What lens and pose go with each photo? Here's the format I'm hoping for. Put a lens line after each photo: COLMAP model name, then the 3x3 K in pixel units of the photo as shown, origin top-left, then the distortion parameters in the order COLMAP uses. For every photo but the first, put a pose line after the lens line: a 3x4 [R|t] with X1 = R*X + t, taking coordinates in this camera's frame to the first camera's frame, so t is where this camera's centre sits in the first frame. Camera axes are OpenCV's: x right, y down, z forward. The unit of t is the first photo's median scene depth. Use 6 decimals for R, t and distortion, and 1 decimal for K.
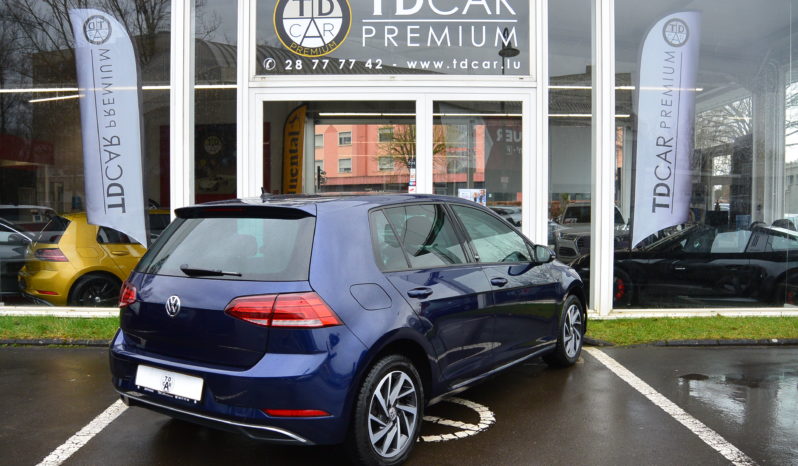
lens RADIAL K [[705.1, 0, 421.3], [0, 705.1, 218.6], [0, 0, 1]] dist [-0.075843, 0.013312]
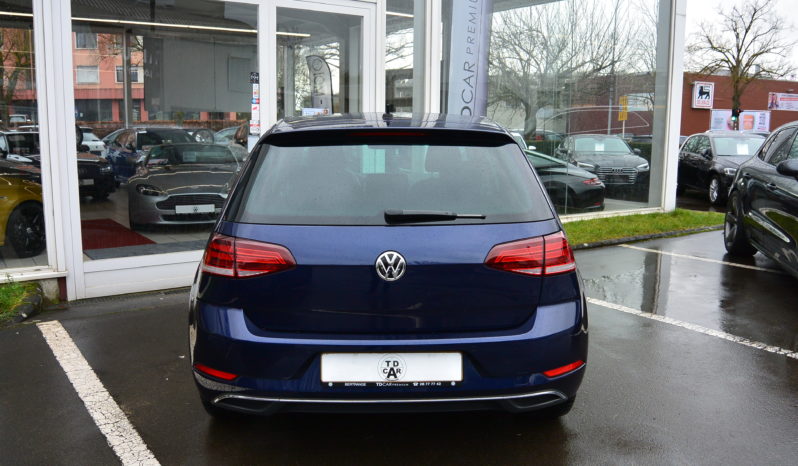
lens RADIAL K [[705.1, 0, 379.2], [0, 705.1, 202.6], [0, 0, 1]] dist [-0.075843, 0.013312]
pose [[0.821875, -0.057200, 0.566789, -0.768200], [0.004771, 0.995602, 0.093557, -0.011133], [-0.569648, -0.074188, 0.818534, 0.391576]]
